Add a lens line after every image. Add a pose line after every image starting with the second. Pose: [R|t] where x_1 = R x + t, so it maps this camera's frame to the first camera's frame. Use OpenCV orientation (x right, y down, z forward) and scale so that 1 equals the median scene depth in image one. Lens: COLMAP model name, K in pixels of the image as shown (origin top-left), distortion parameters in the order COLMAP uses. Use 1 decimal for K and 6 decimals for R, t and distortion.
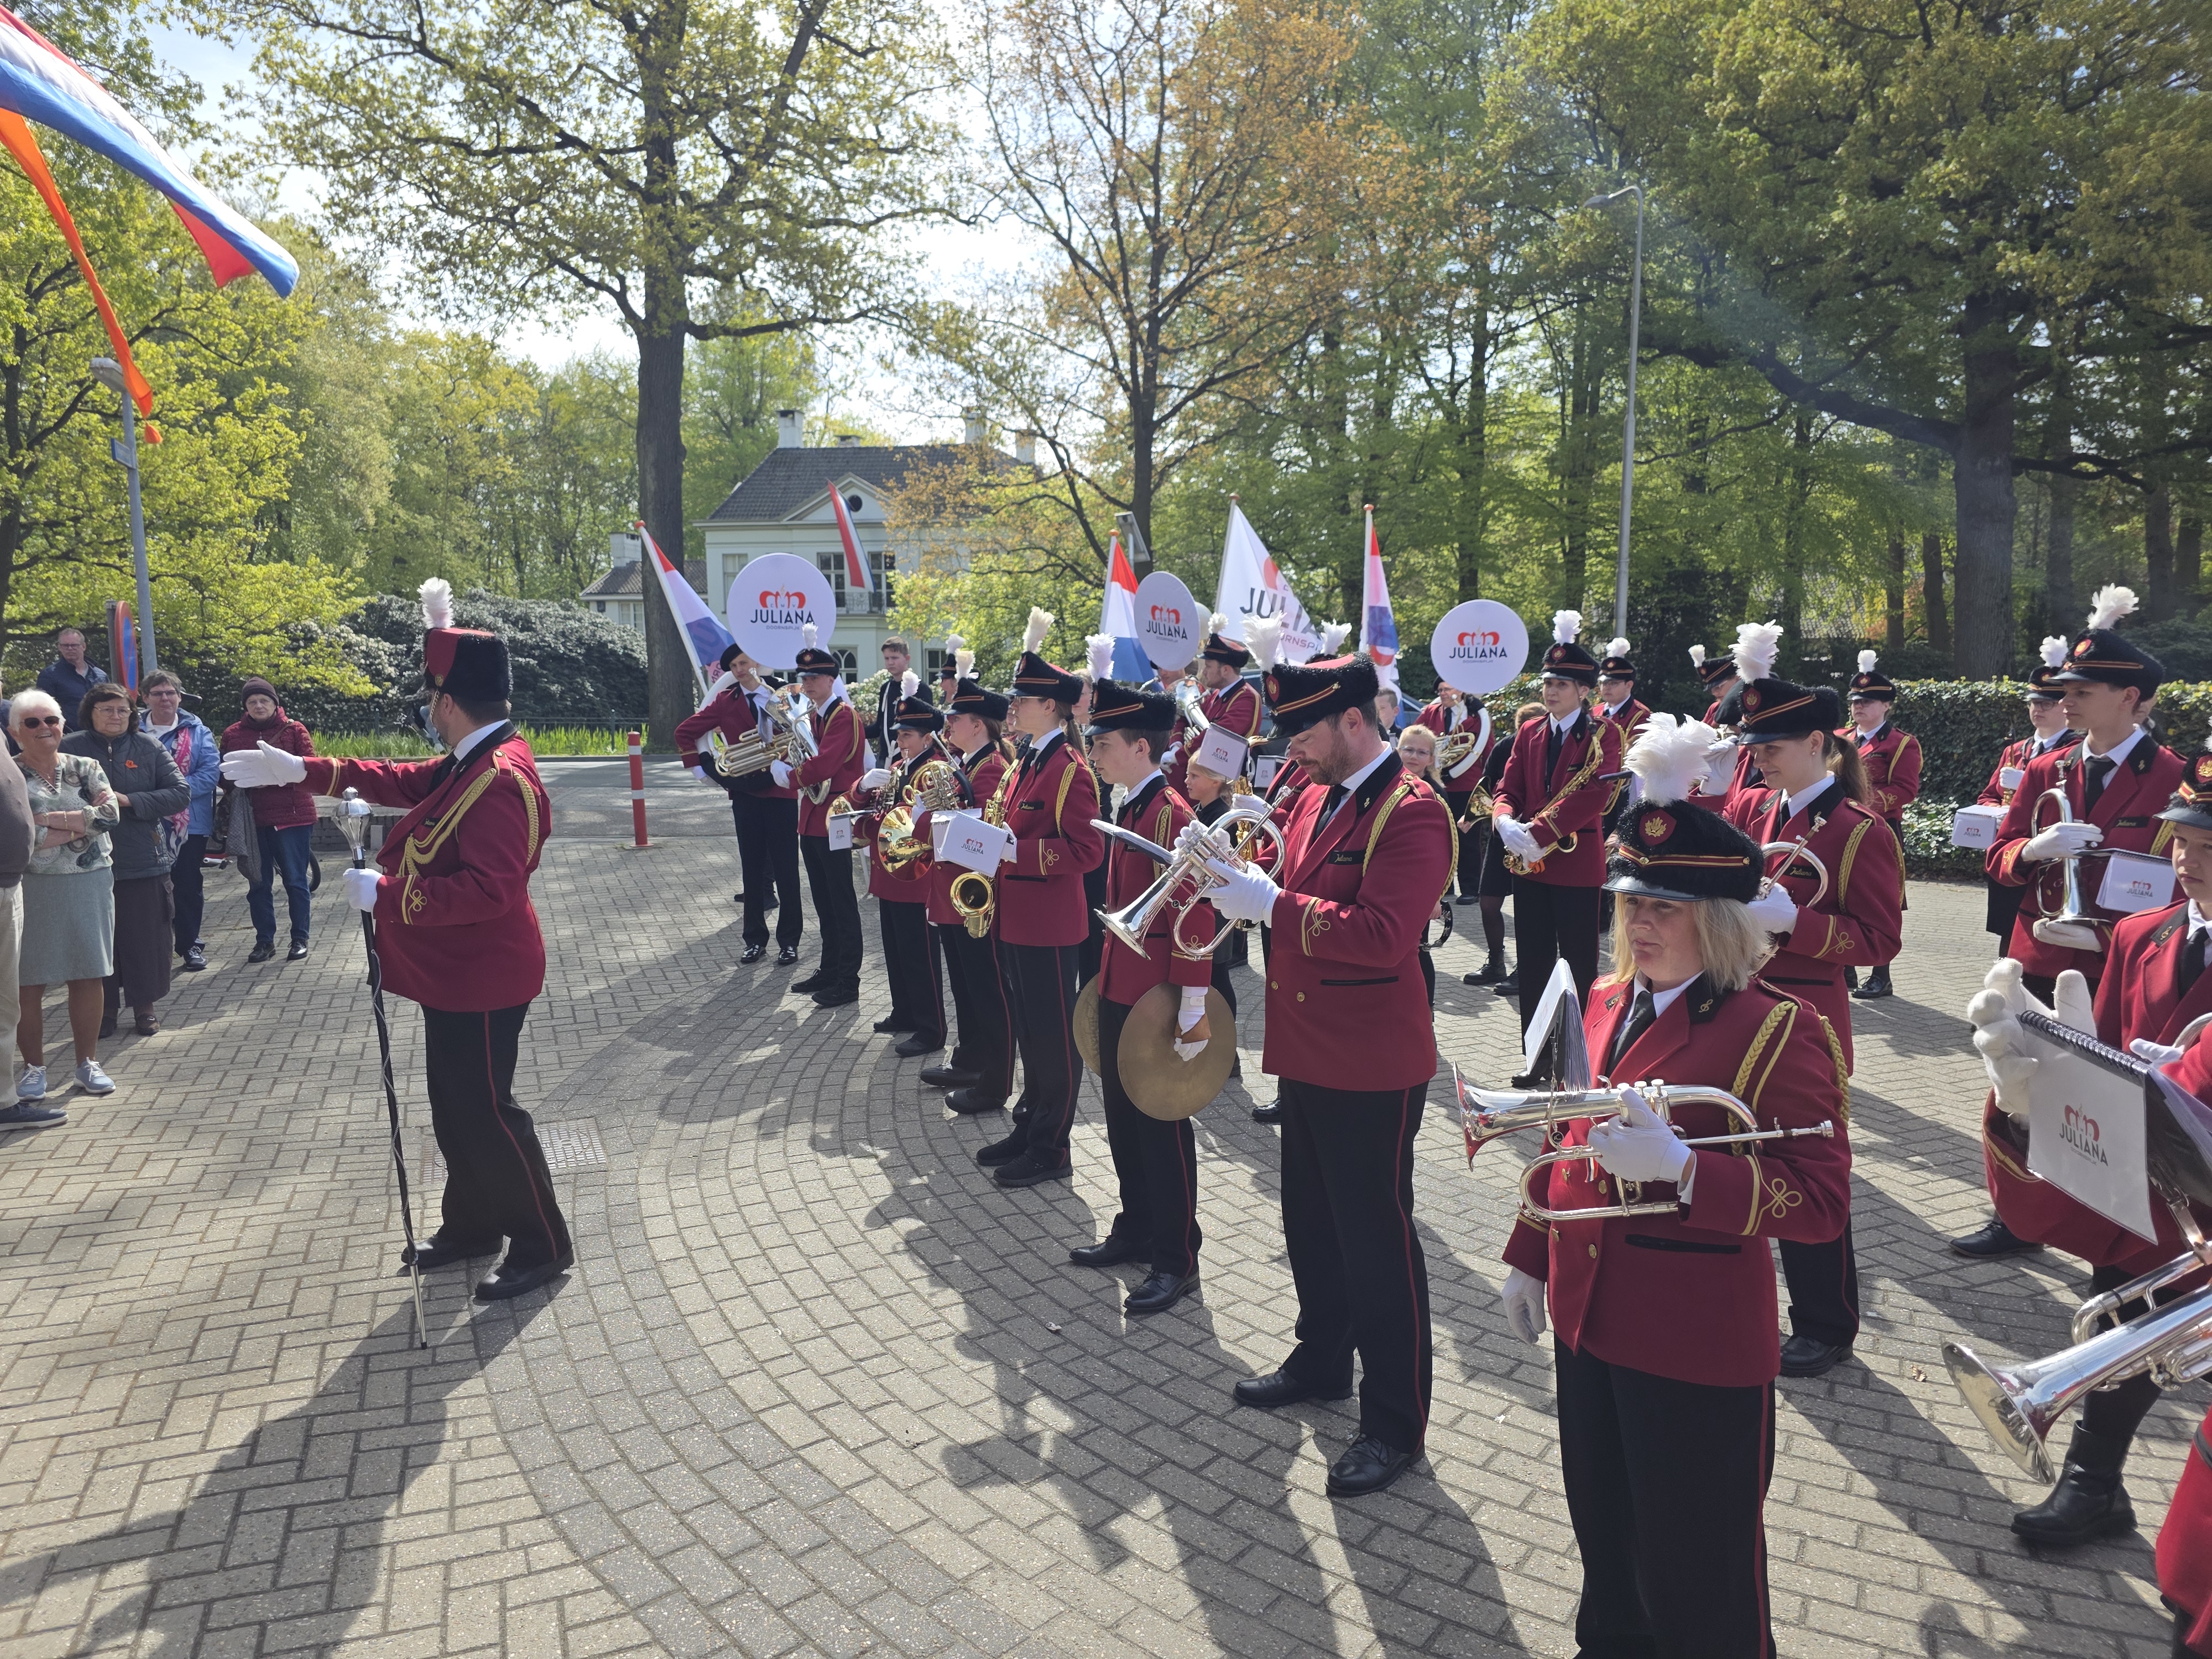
lens RADIAL K [[1496.8, 0, 1108.8], [0, 1496.8, 828.4], [0, 0, 1]] dist [0.091476, -0.094301]
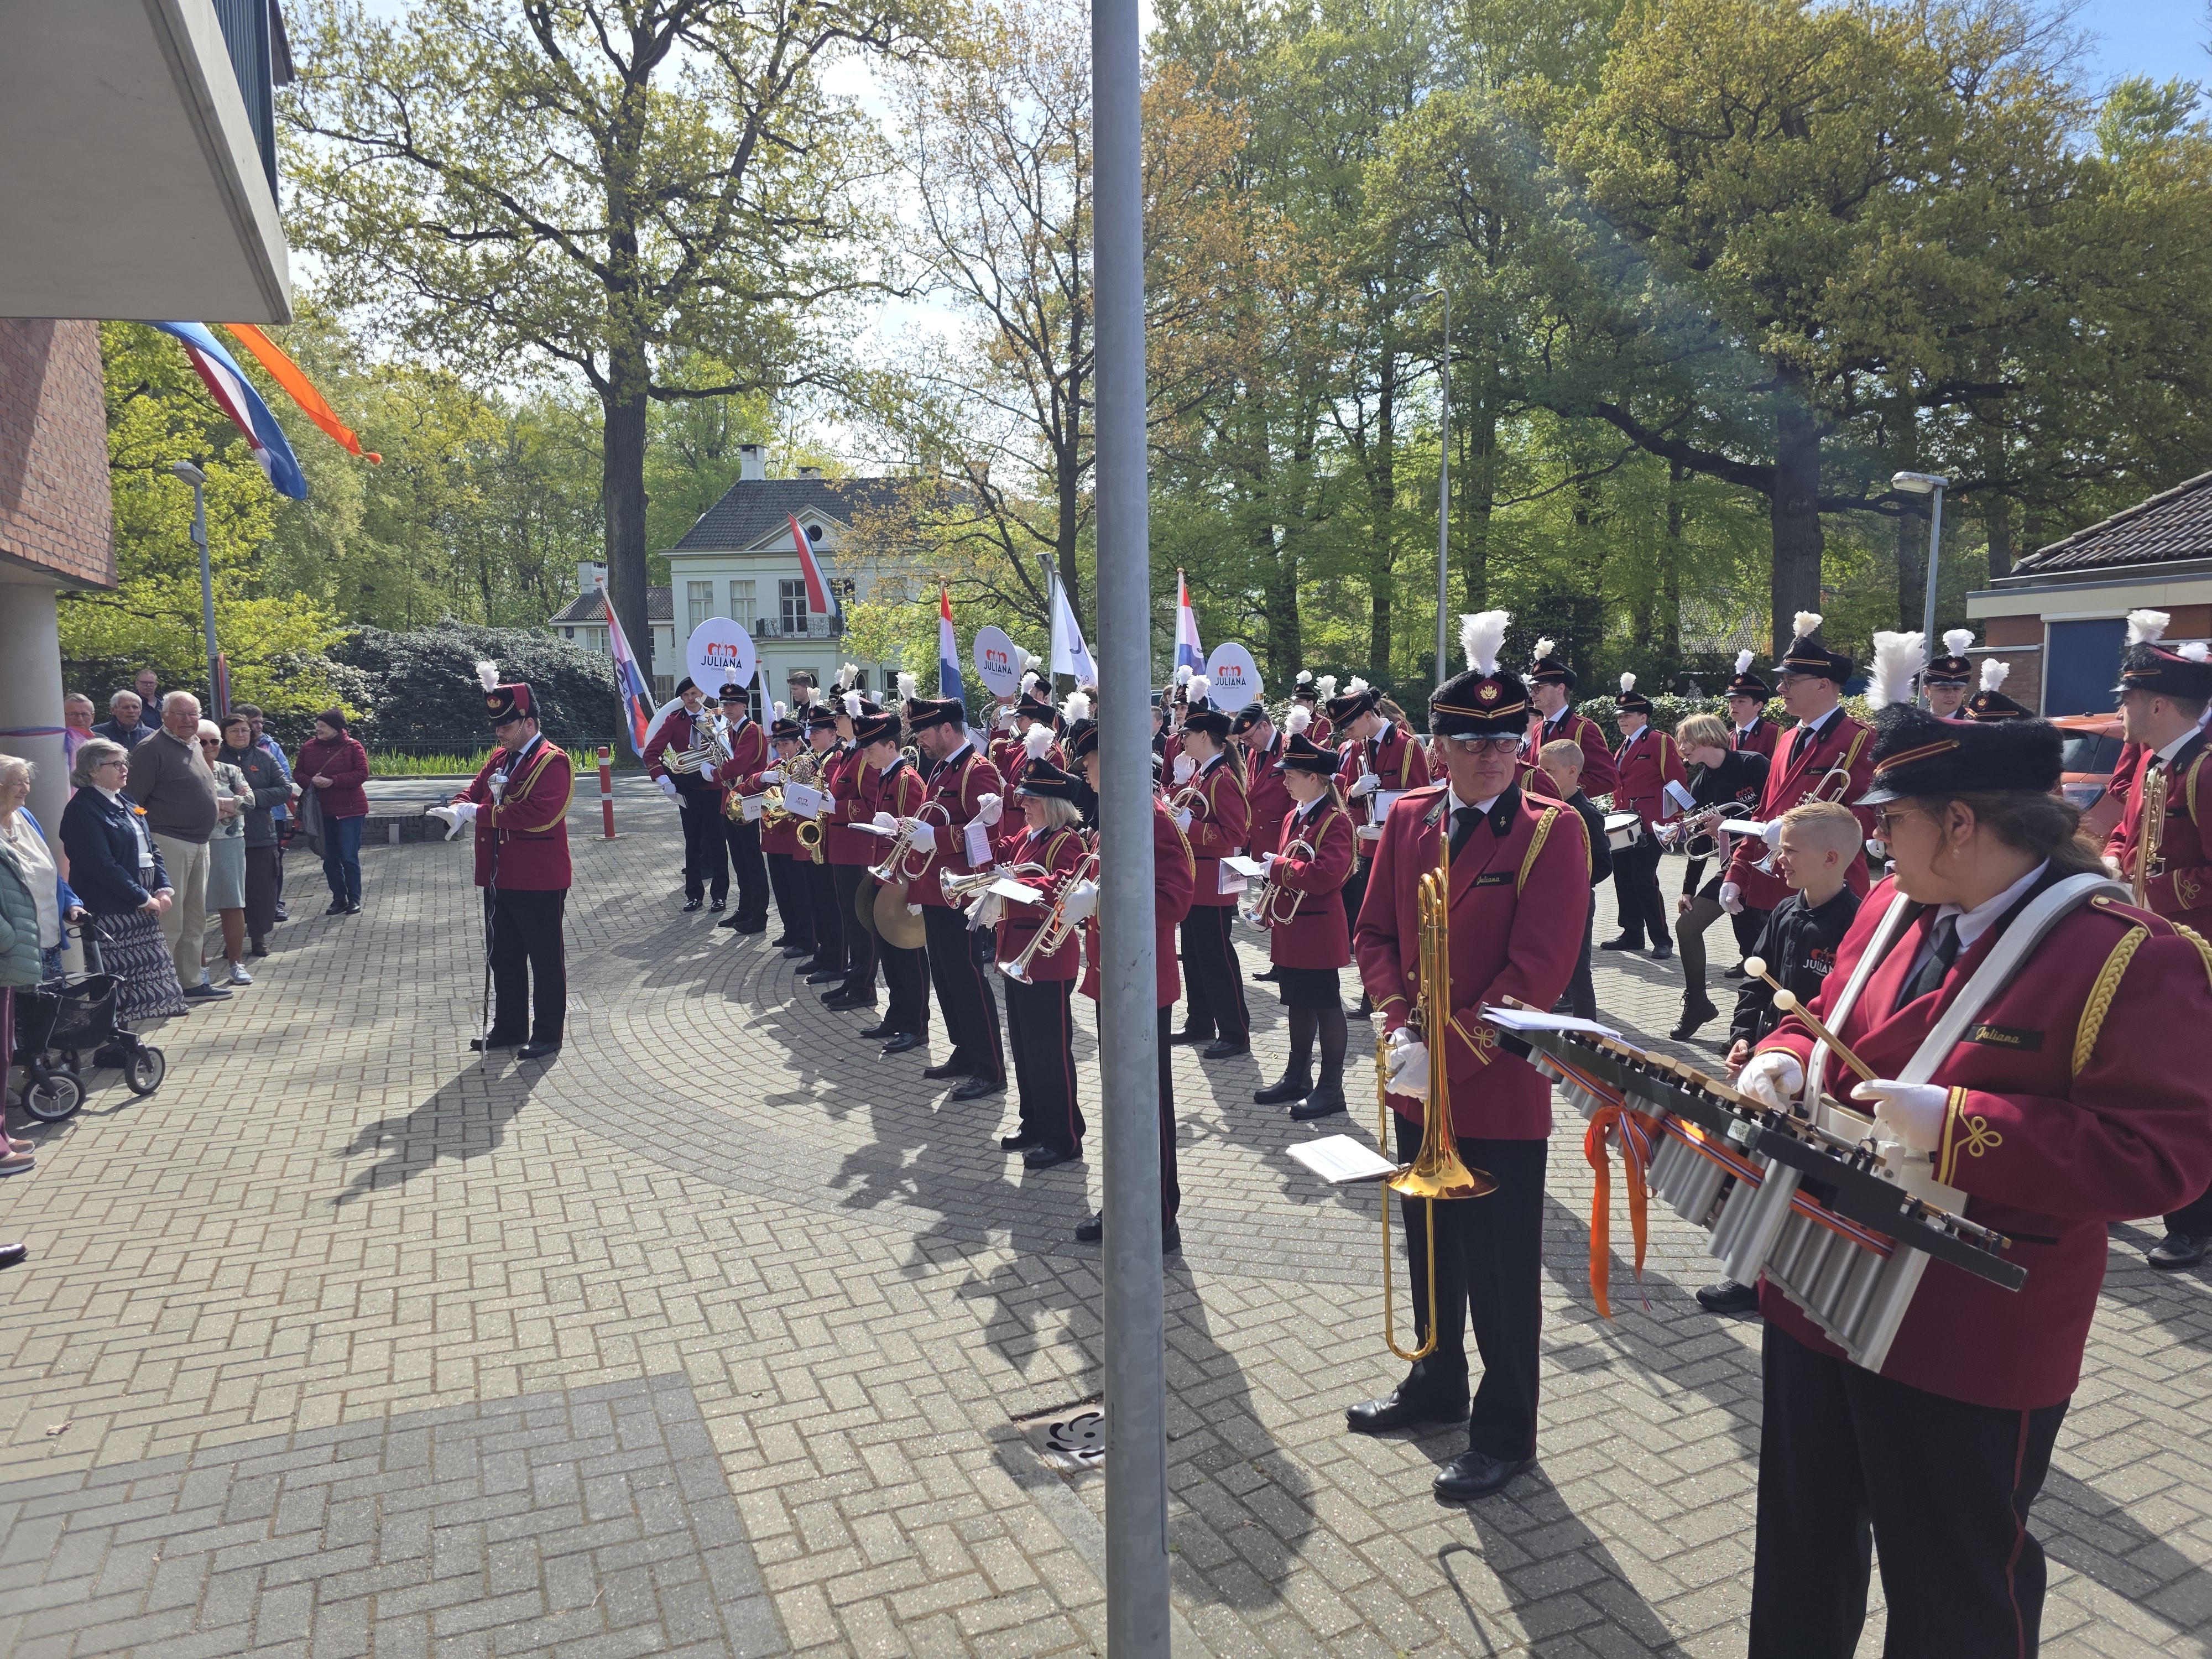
lens RADIAL K [[1487.2, 0, 1150.7], [0, 1487.2, 821.0], [0, 0, 1]] dist [0.093565, -0.101035]
pose [[0.998917, -0.013833, 0.044420, 0.033321], [0.014519, 0.999780, -0.015165, 0.009217], [-0.044200, 0.015794, 0.998898, -0.106183]]
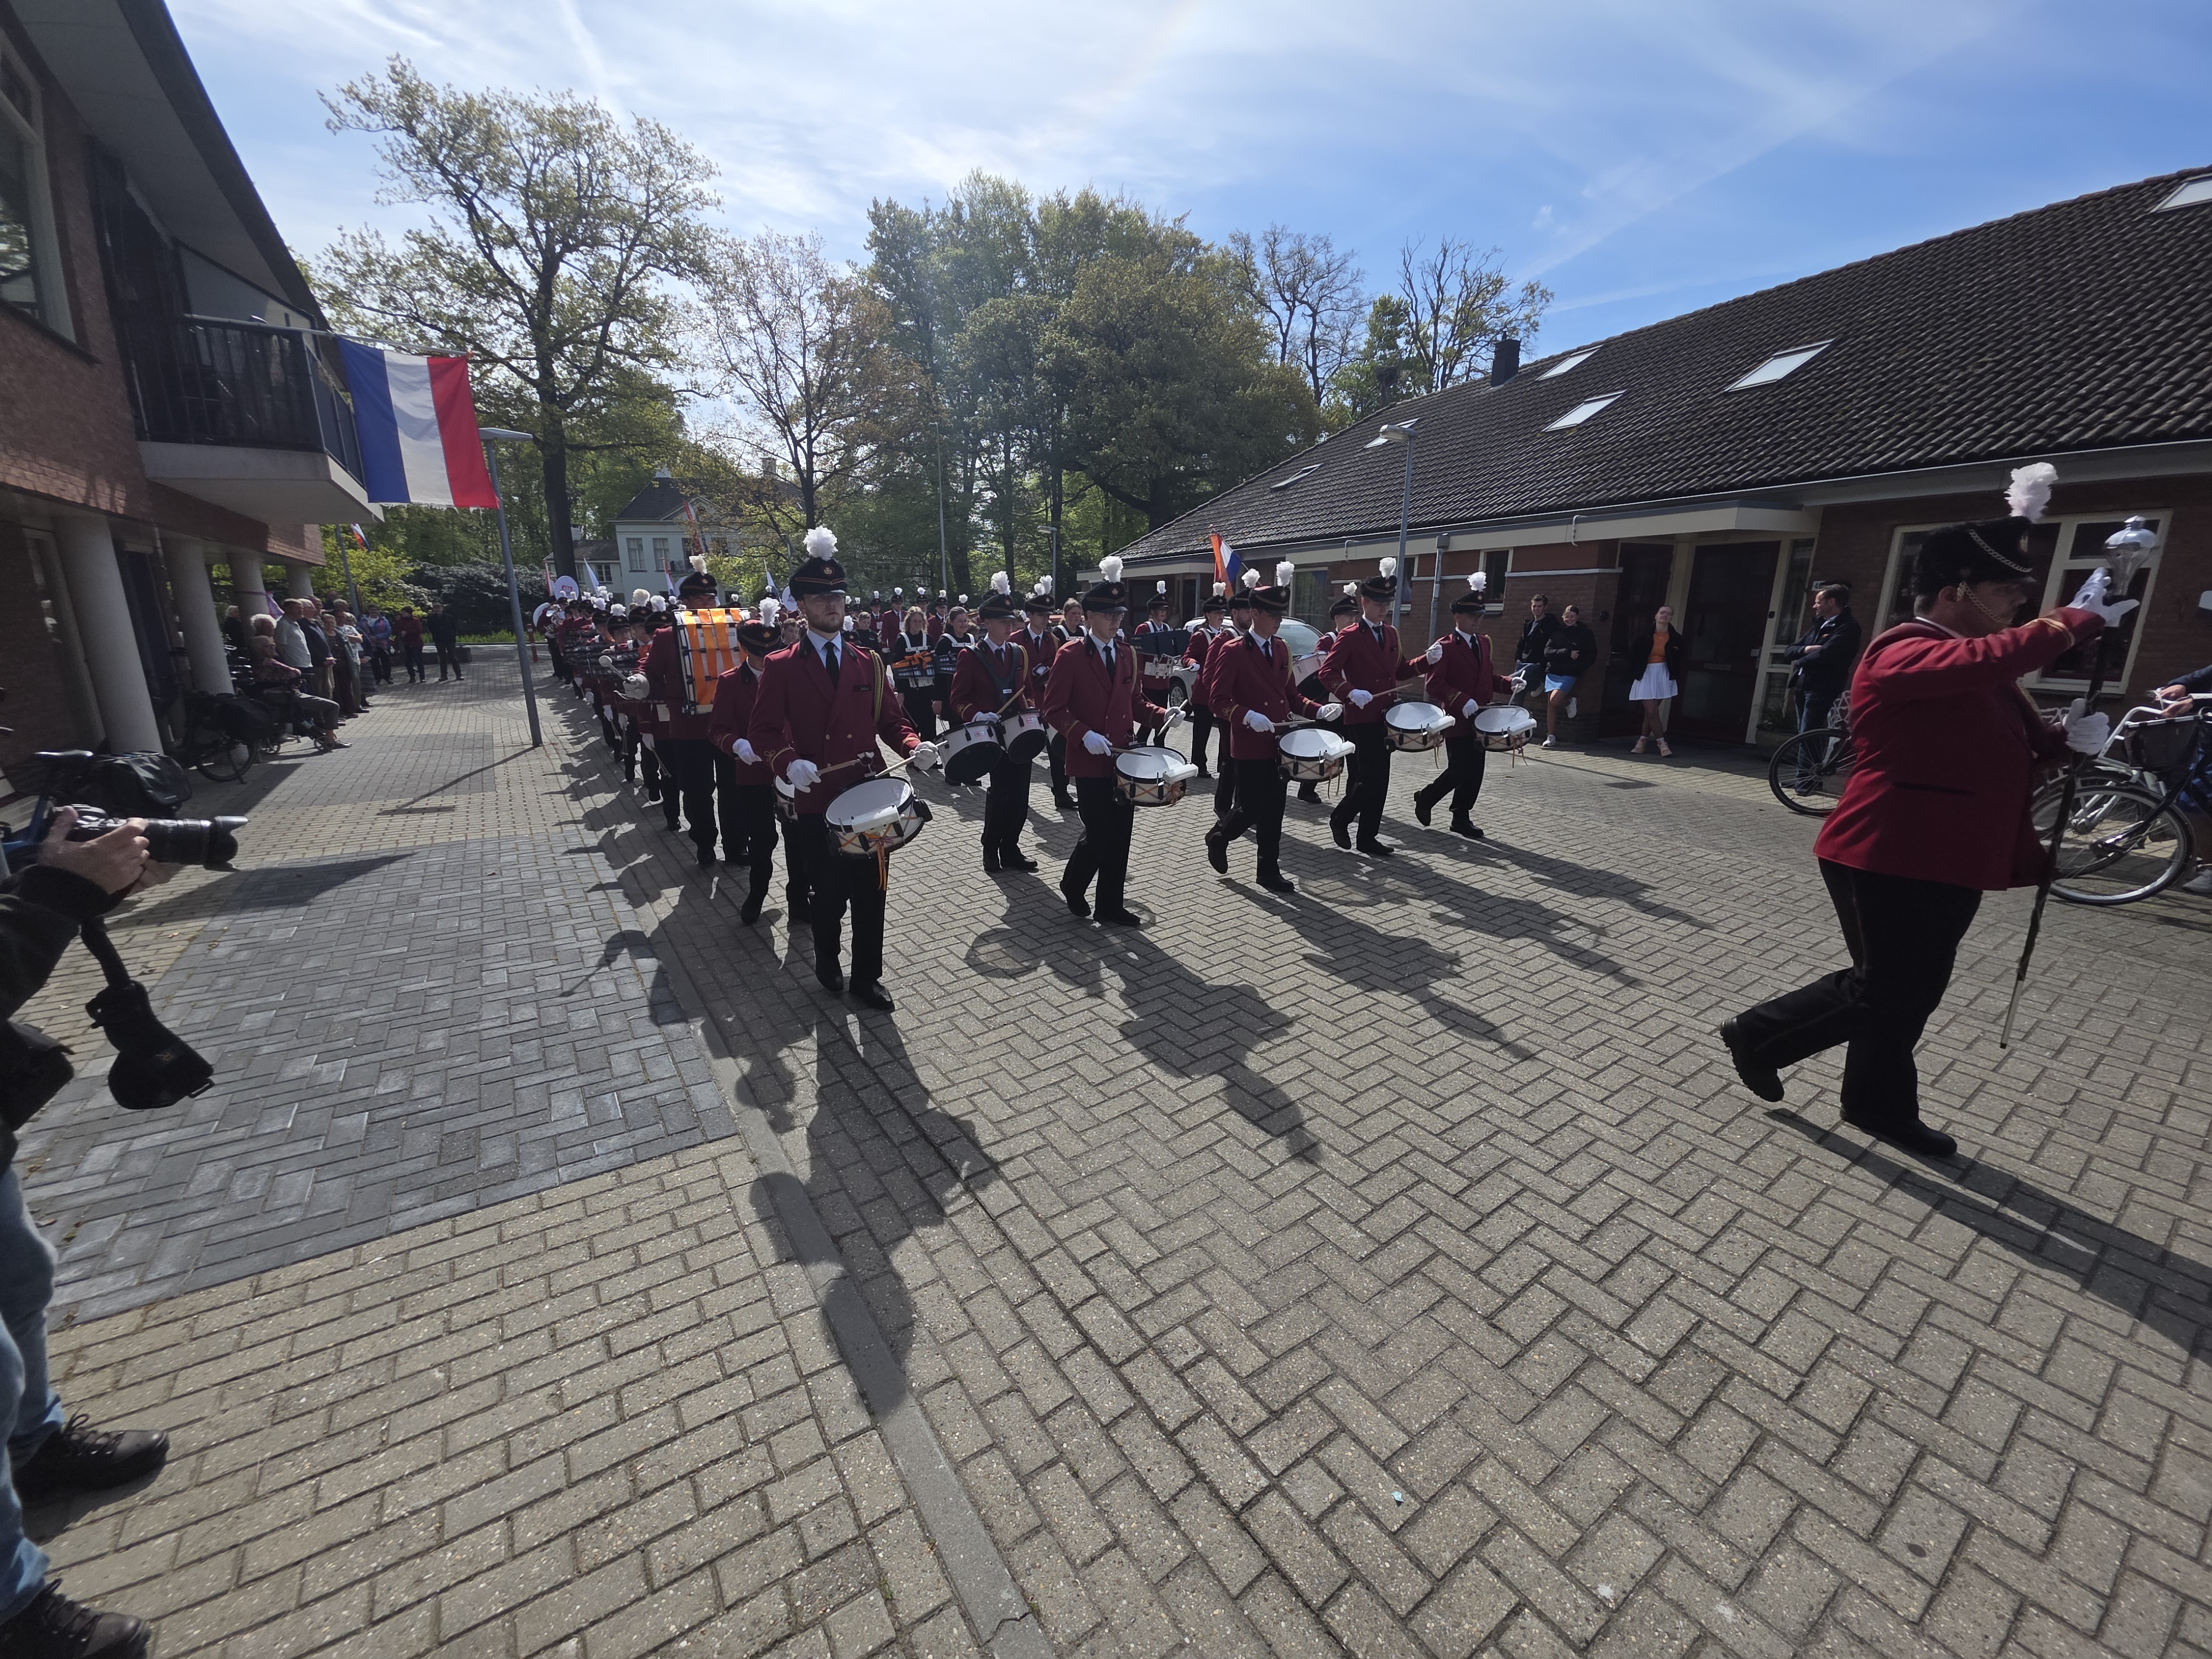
lens RADIAL K [[890.8, 0, 1106.0], [0, 890.8, 829.5], [0, 0, 1]] dist [0.017993, -0.009579]
pose [[0.980571, -0.043404, 0.191303, 0.178530], [0.016261, 0.989843, 0.141229, 0.041943], [-0.195490, -0.135374, 0.971317, -0.406502]]
